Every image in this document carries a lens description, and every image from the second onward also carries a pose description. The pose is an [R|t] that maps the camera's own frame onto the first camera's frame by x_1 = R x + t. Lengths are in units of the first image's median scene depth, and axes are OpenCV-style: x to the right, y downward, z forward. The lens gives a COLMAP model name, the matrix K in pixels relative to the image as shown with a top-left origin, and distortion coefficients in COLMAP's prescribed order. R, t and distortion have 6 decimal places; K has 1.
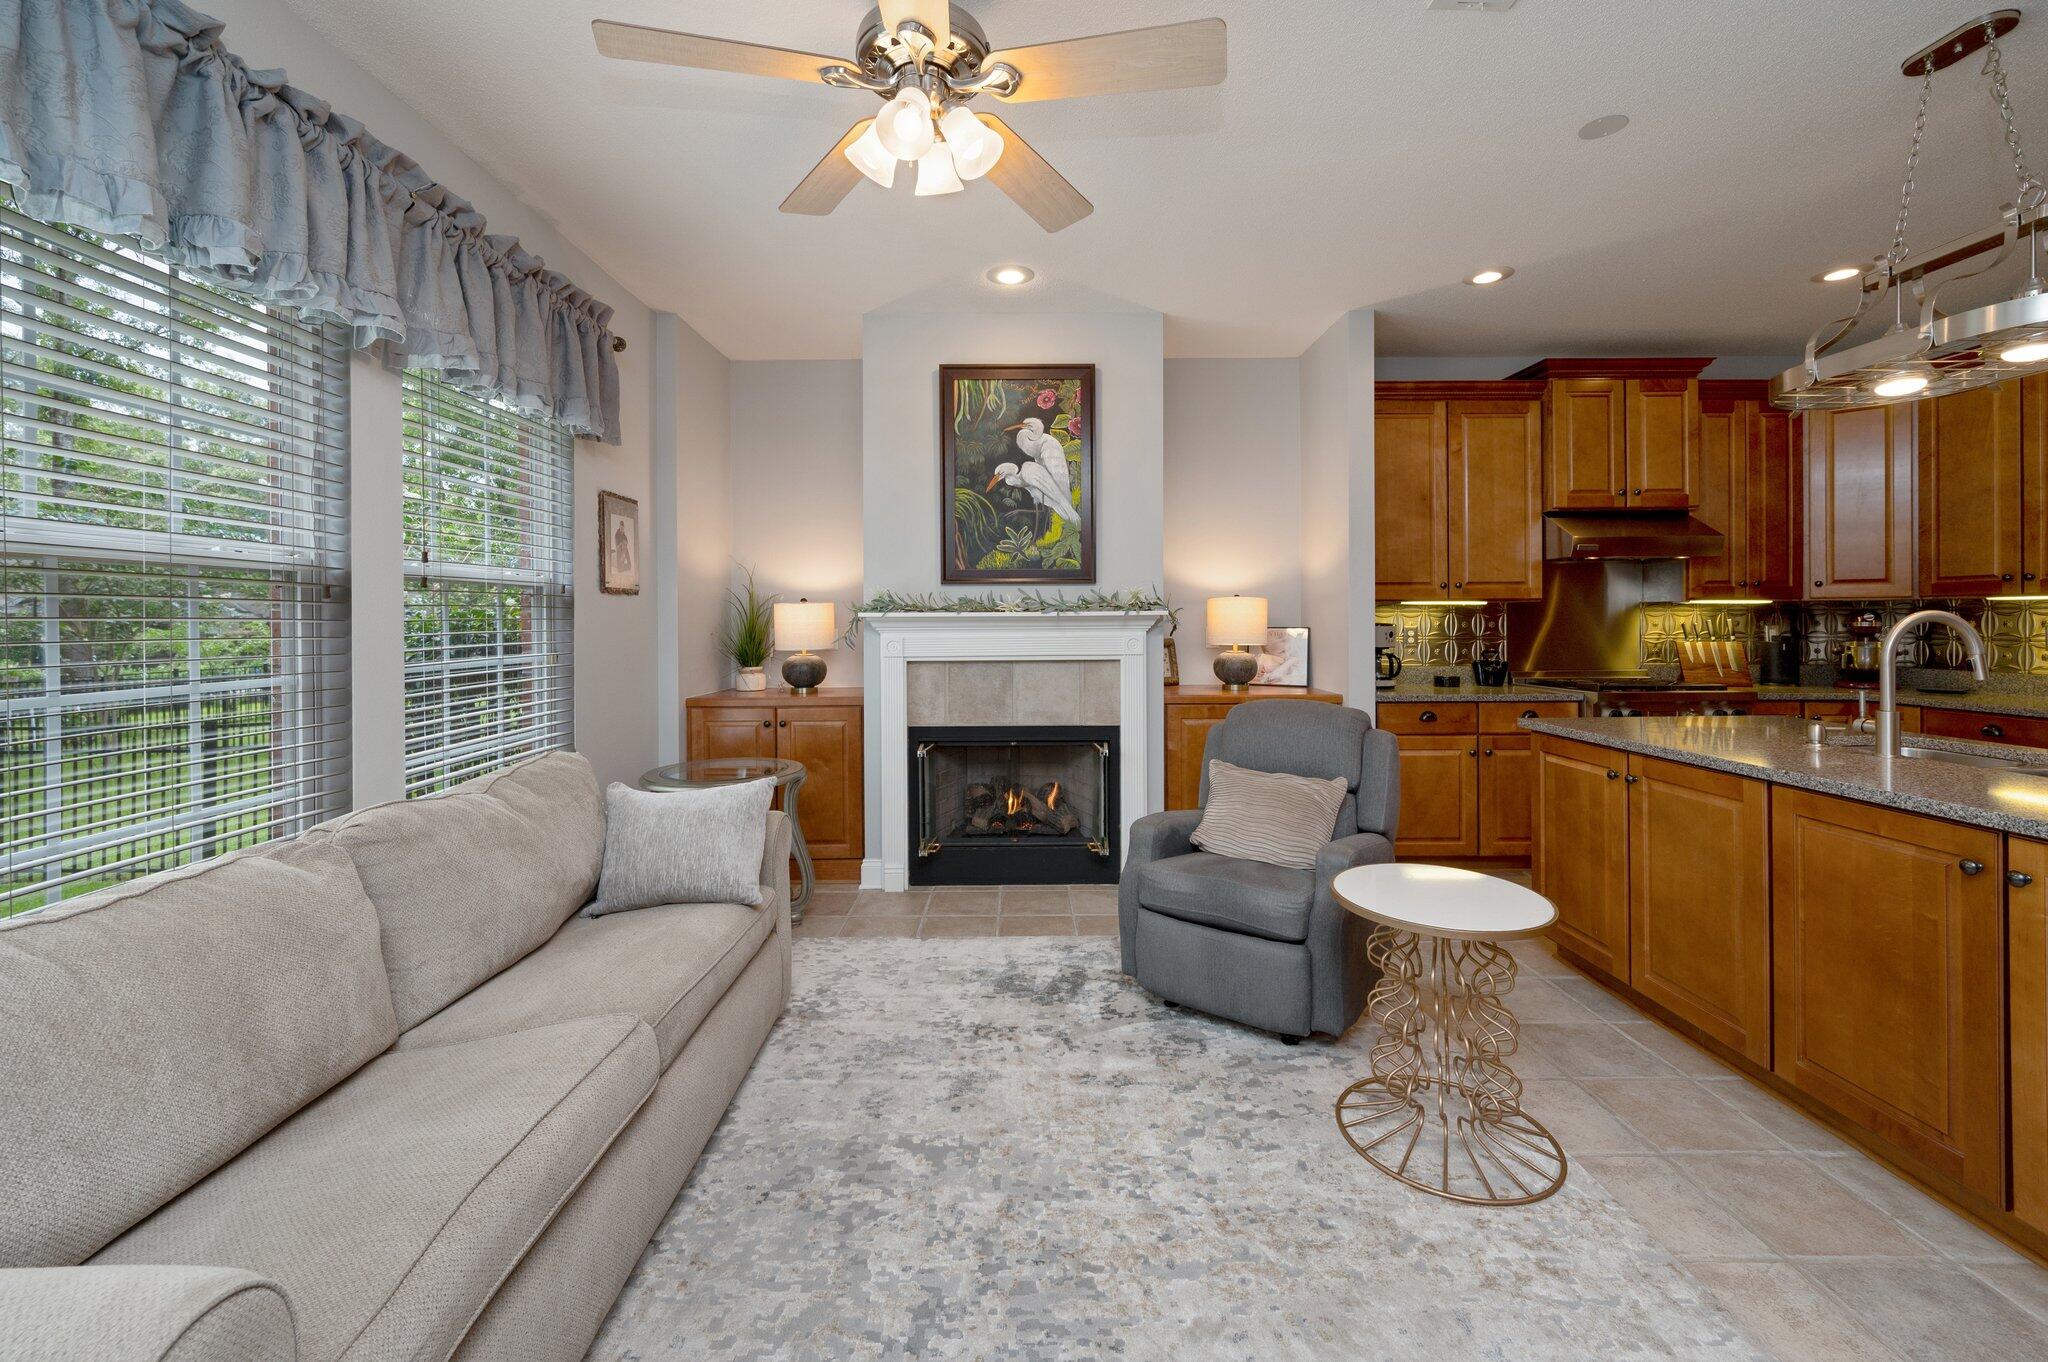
lens RADIAL K [[826.3, 0, 1019.6], [0, 826.3, 622.3], [0, 0, 1]] dist [-0.000382, -0.000170]
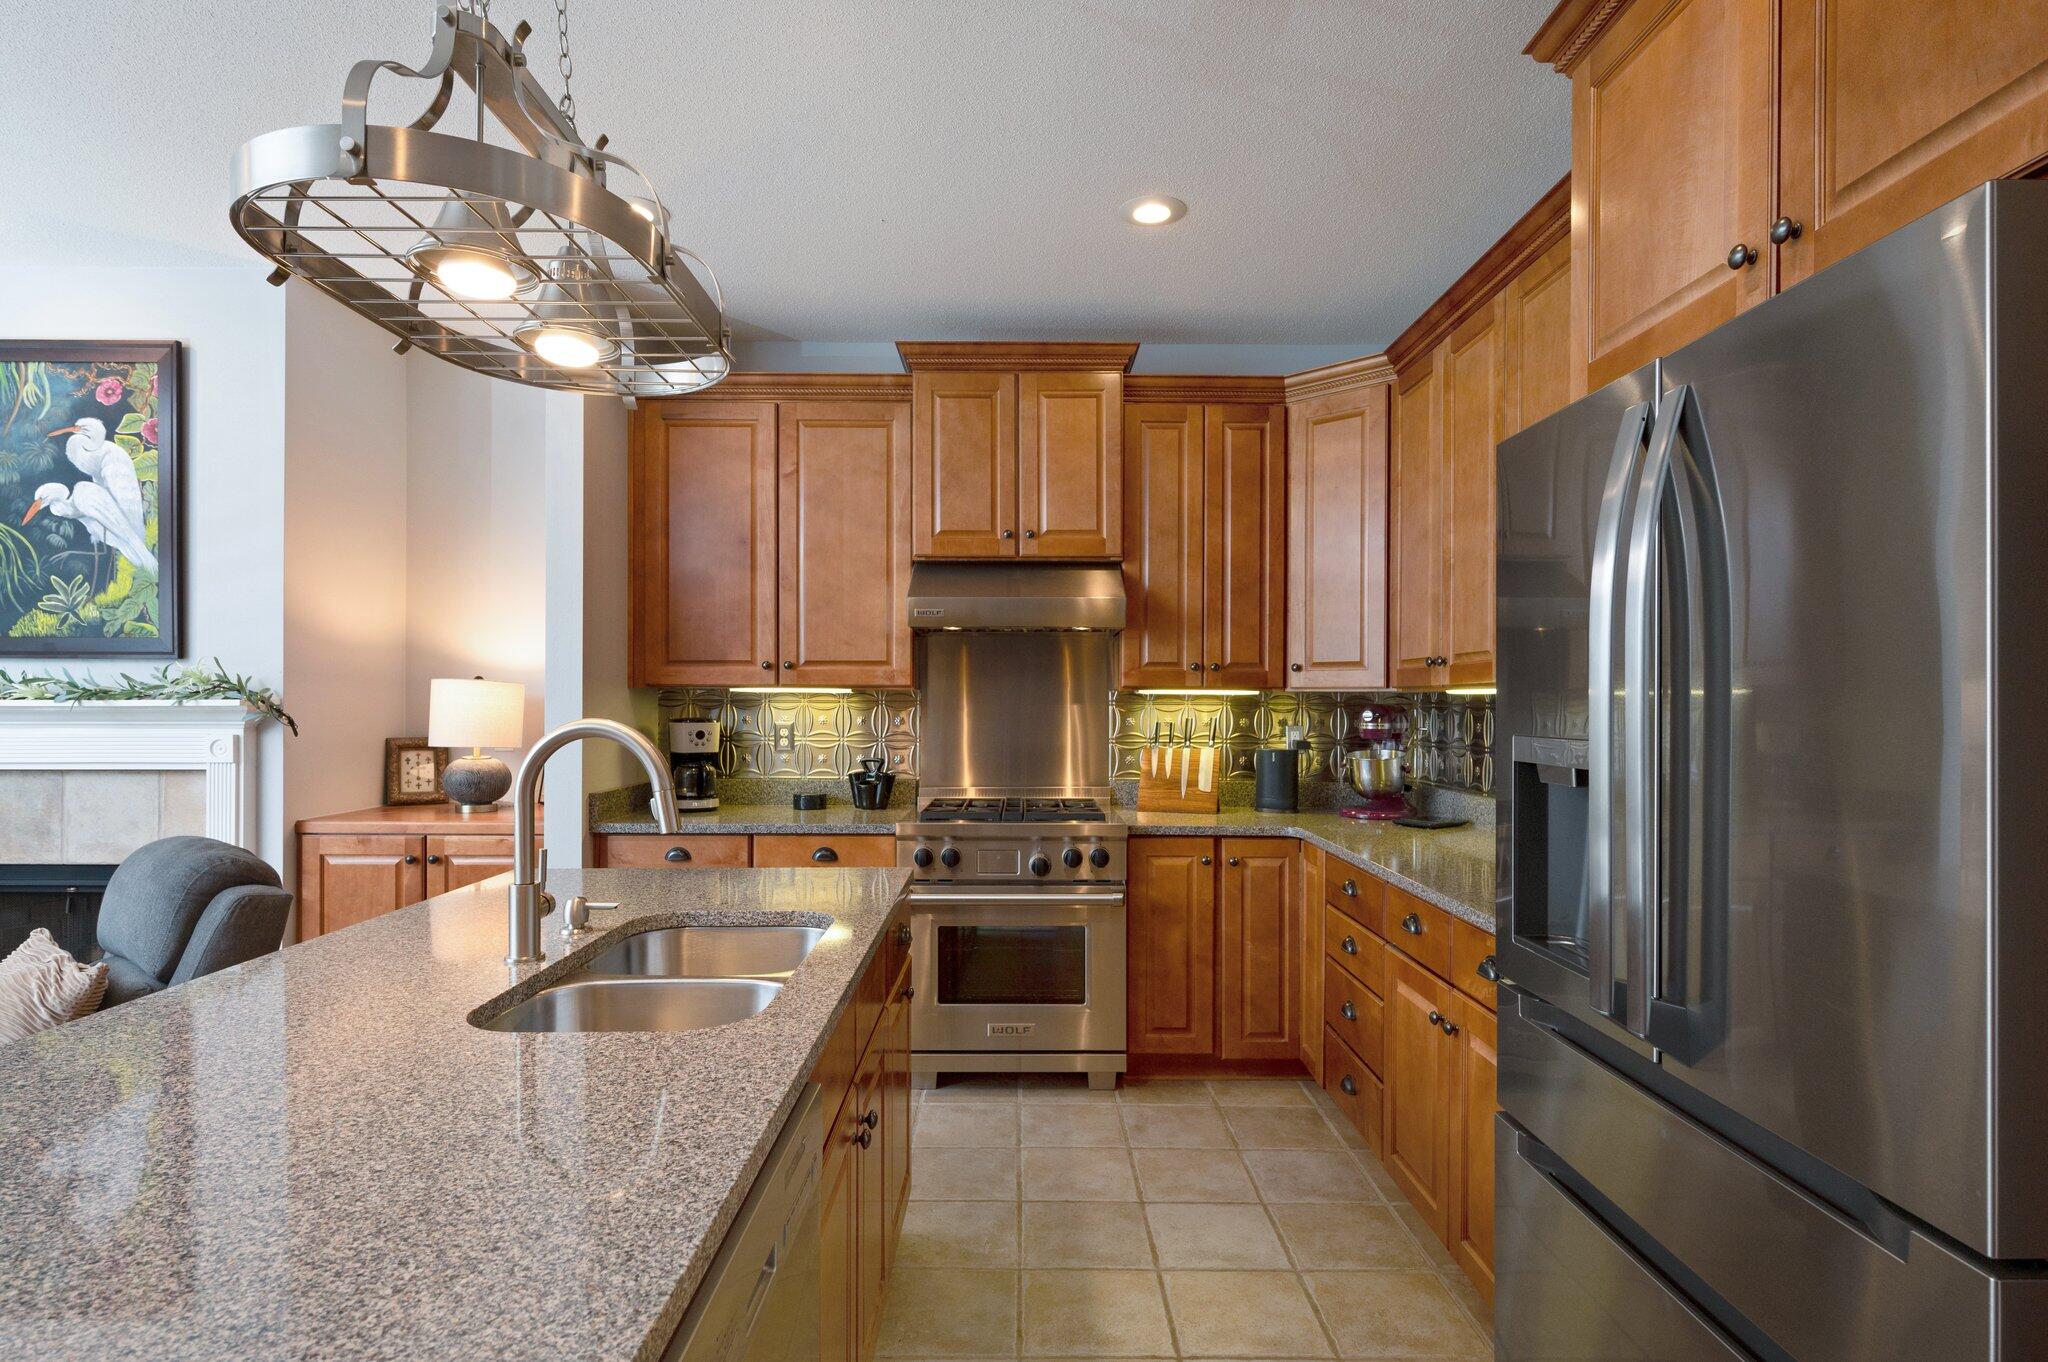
lens RADIAL K [[1038.0, 0, 1024.9], [0, 1038.0, 701.2], [0, 0, 1]] dist [-0.000647, -0.000585]
pose [[0.999957, 0.008407, 0.003960, 0.793213], [-0.008401, 0.999964, -0.001401, -0.016313], [-0.003972, 0.001368, 0.999991, 0.130706]]
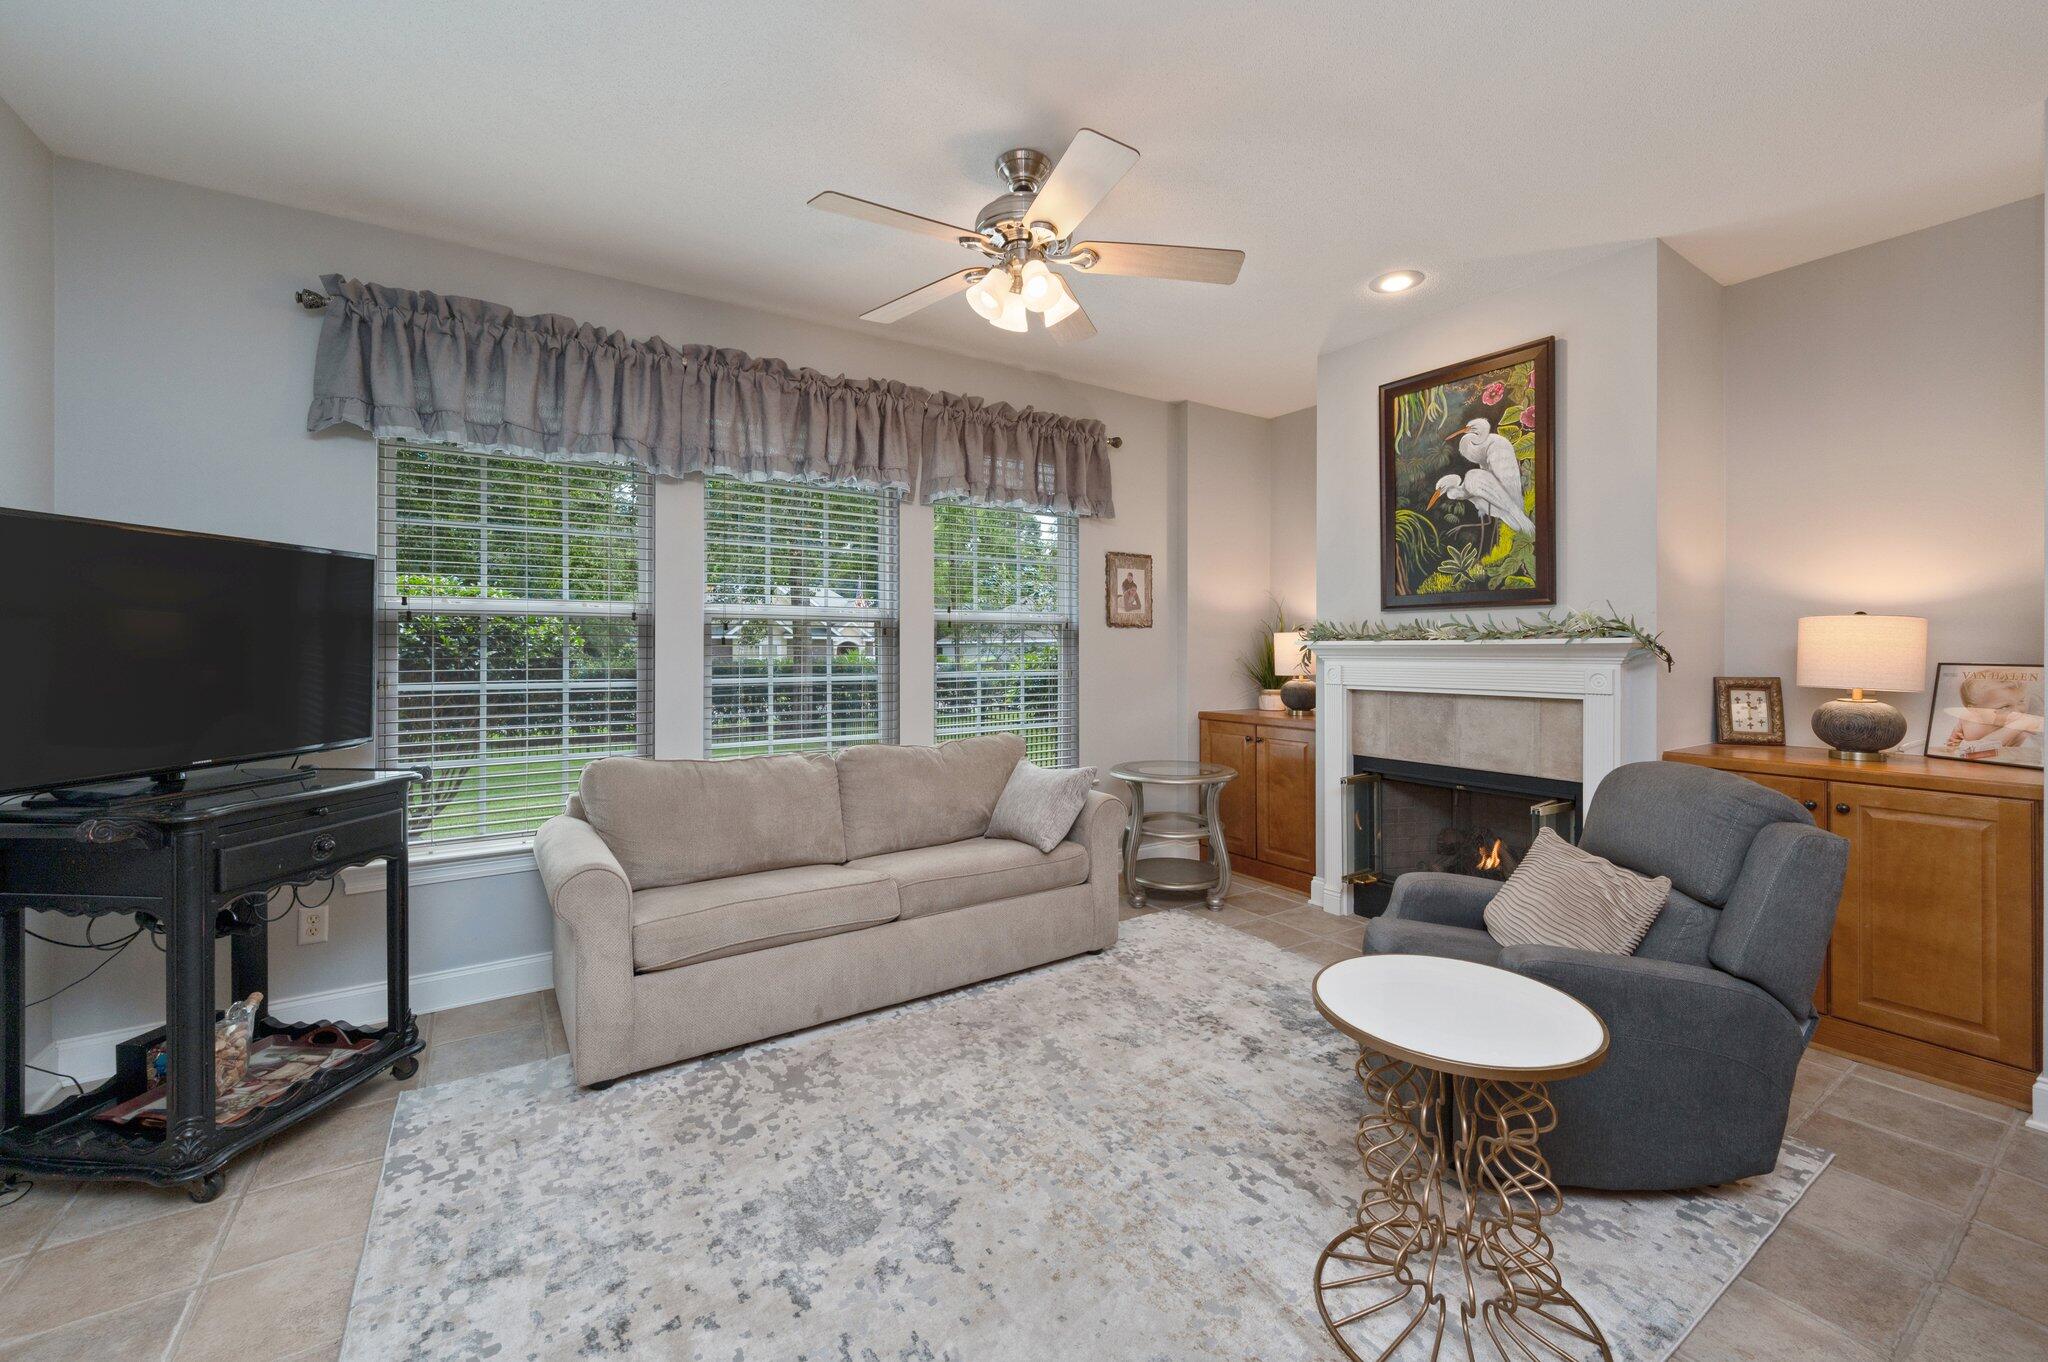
lens RADIAL K [[816.4, 0, 1033.6], [0, 816.4, 648.6], [0, 0, 1]] dist [-0.000589, -0.000317]
pose [[0.557263, 0.005410, -0.830318, 0.472966], [-0.007150, 0.999973, 0.001717, -0.001298], [0.830305, 0.004980, 0.557287, 0.125946]]
